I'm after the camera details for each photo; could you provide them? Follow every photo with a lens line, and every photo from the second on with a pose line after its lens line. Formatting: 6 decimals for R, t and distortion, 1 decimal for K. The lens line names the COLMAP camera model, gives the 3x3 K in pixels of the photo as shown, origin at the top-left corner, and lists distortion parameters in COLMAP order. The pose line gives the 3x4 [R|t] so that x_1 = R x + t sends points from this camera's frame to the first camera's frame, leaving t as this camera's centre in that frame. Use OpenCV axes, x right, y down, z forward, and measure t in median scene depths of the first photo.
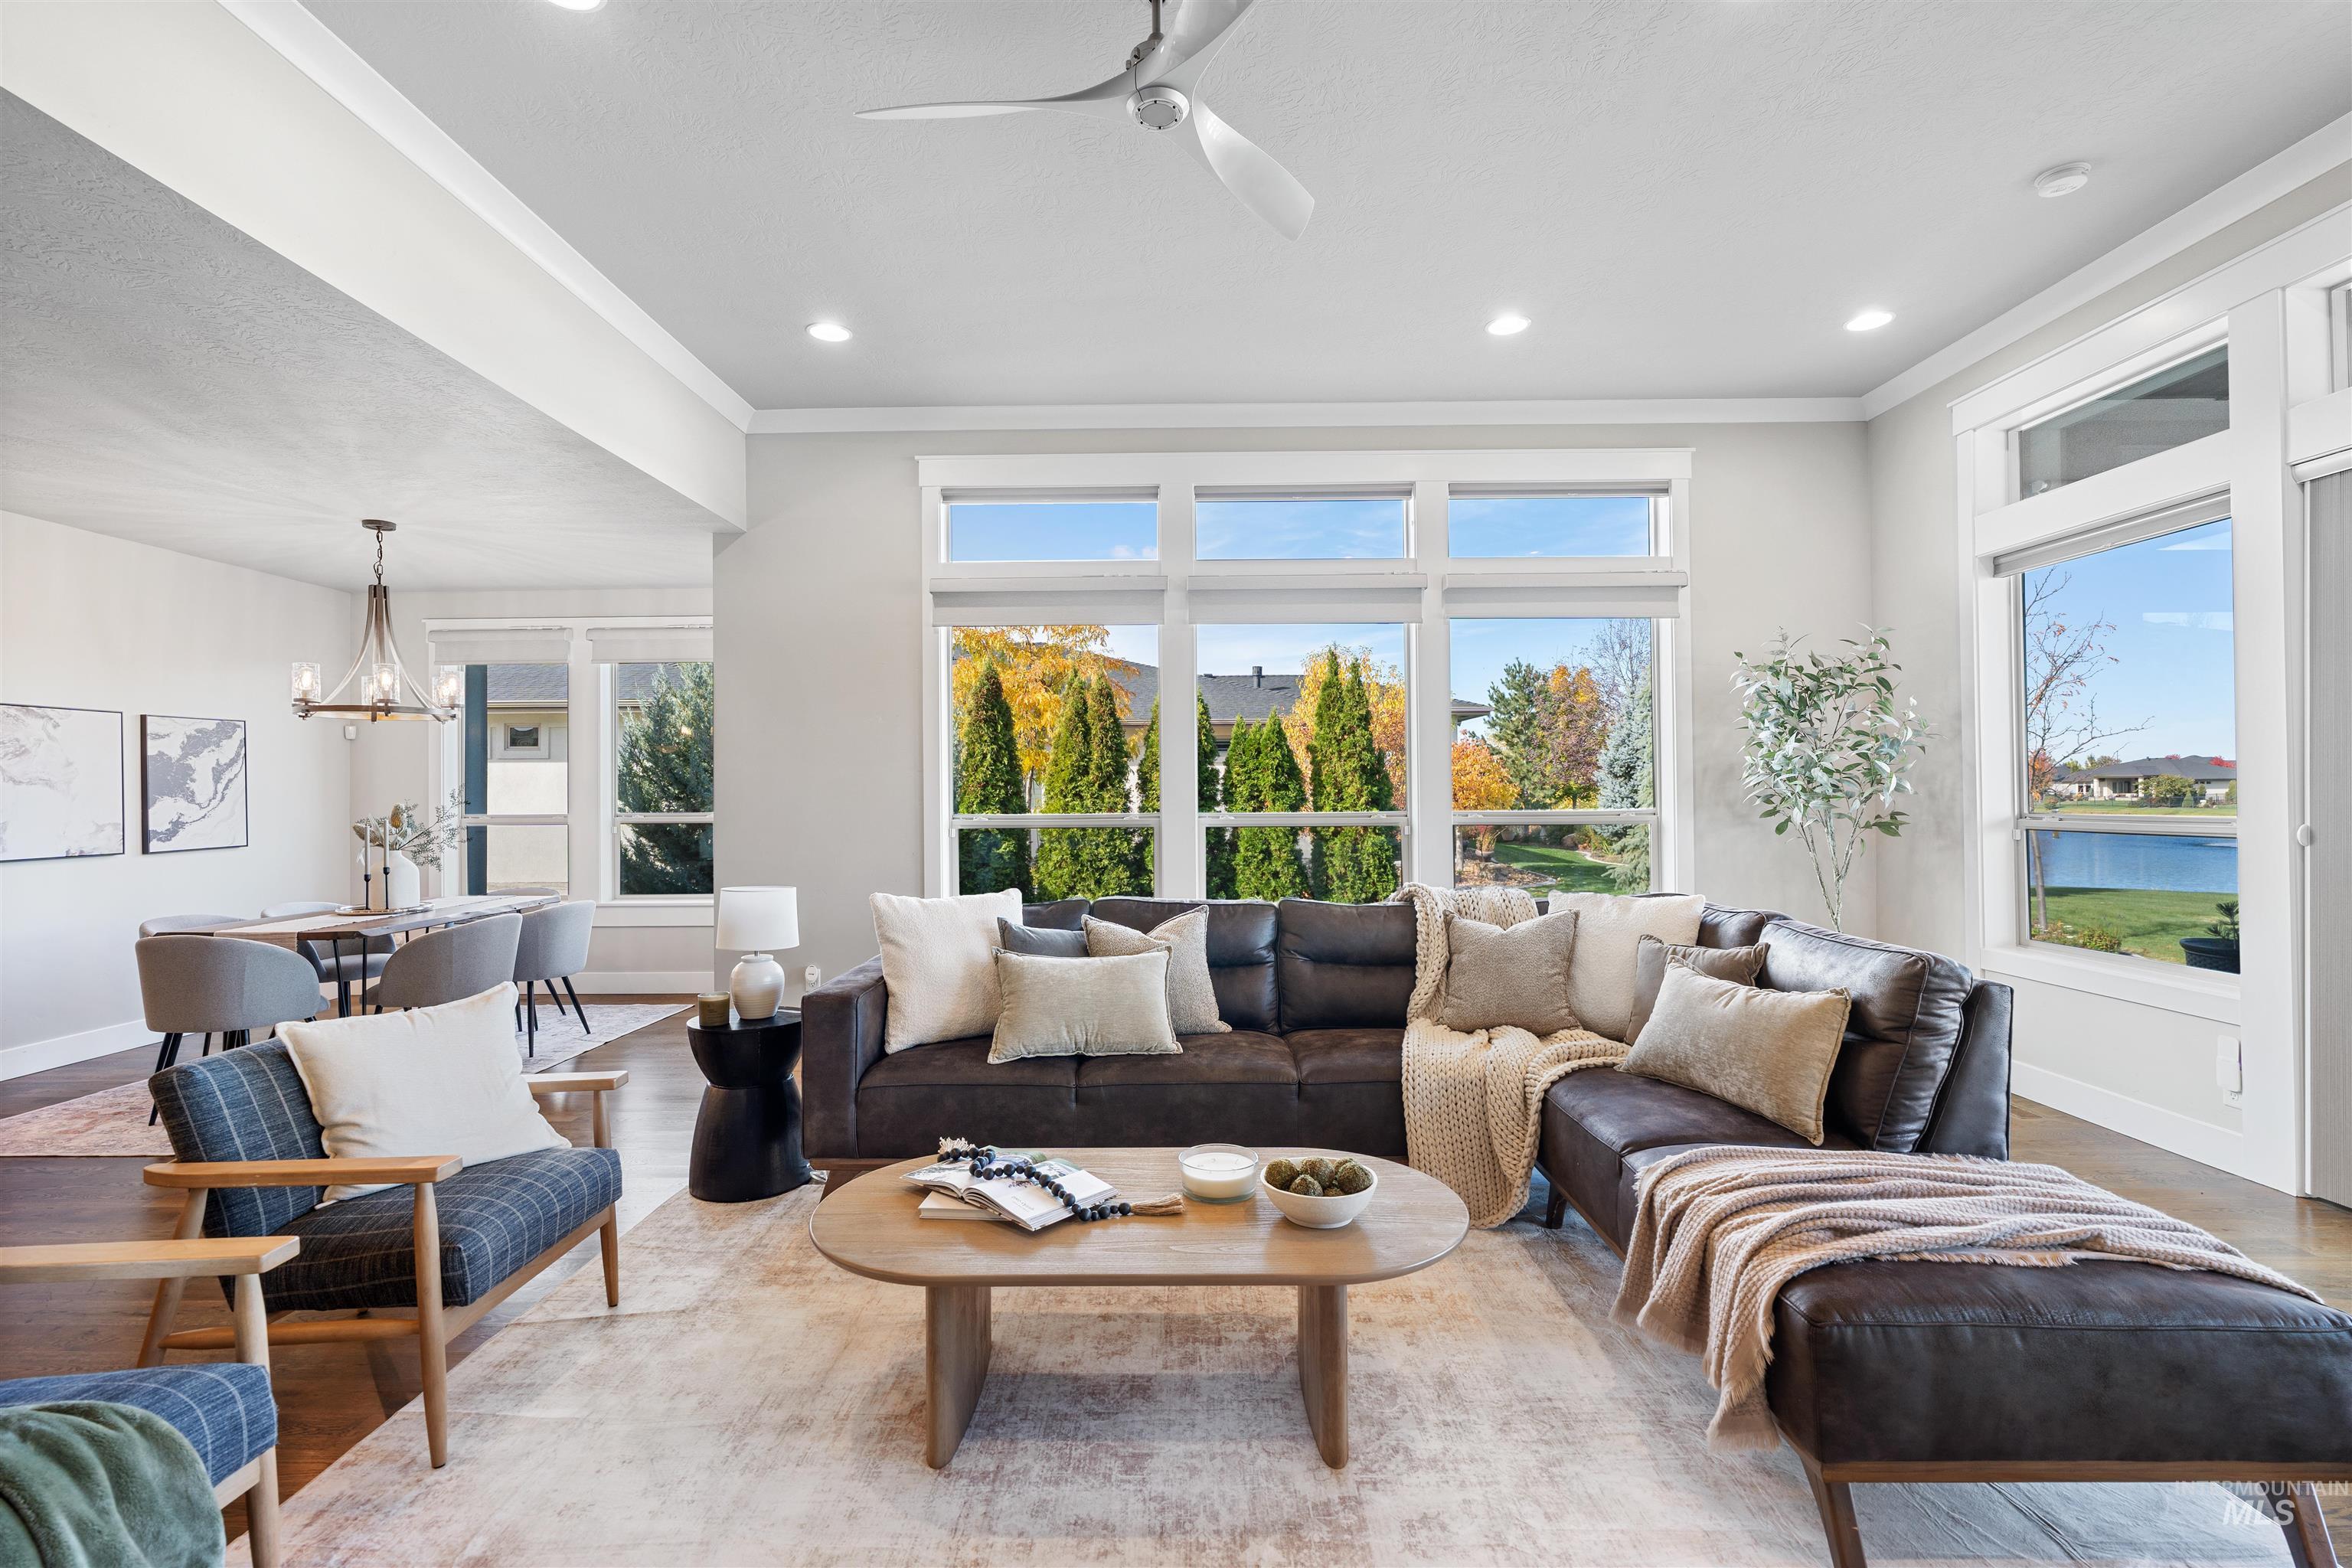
lens RADIAL K [[1055.1, 0, 1183.2], [0, 1055.1, 784.5], [0, 0, 1]] dist [-0.004896, 0.001161]
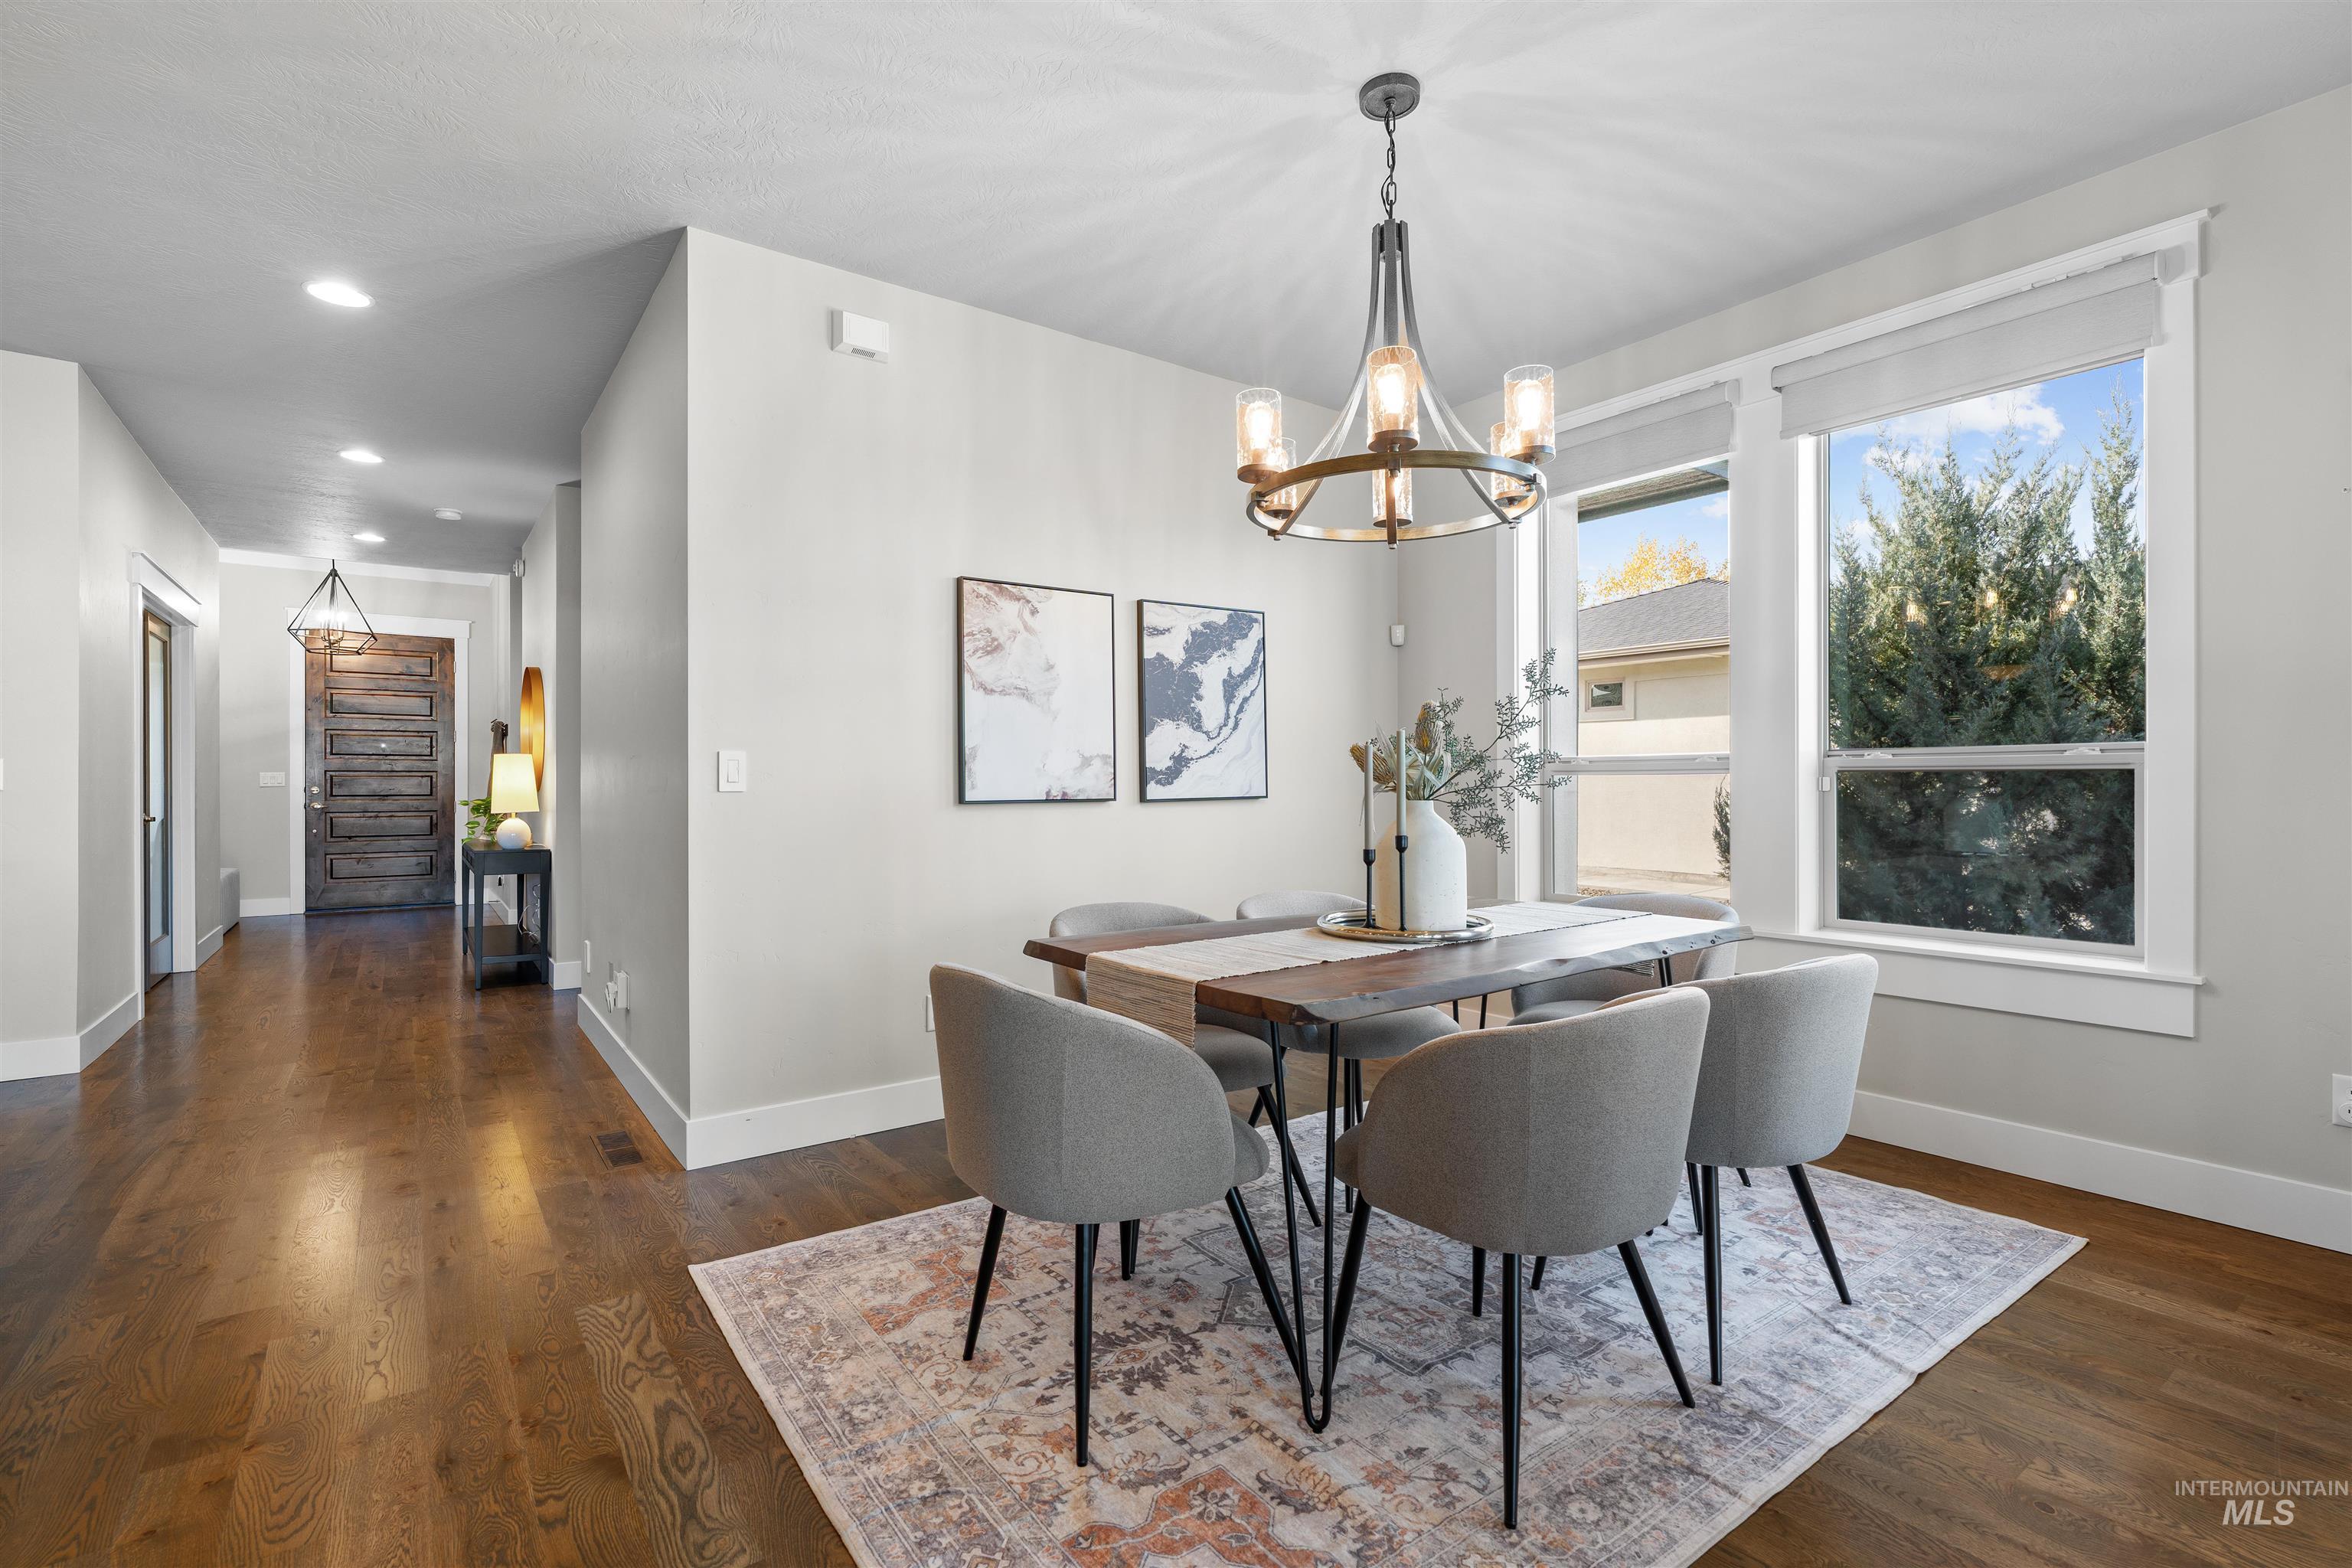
lens RADIAL K [[1055.1, 0, 1170.9], [0, 1055.1, 780.5], [0, 0, 1]] dist [-0.004896, 0.001161]
pose [[0.591556, 0.001462, -0.806263, -0.437332], [0.003929, 0.999981, 0.004696, 0.050627], [0.806254, -0.005945, 0.591539, 0.632002]]
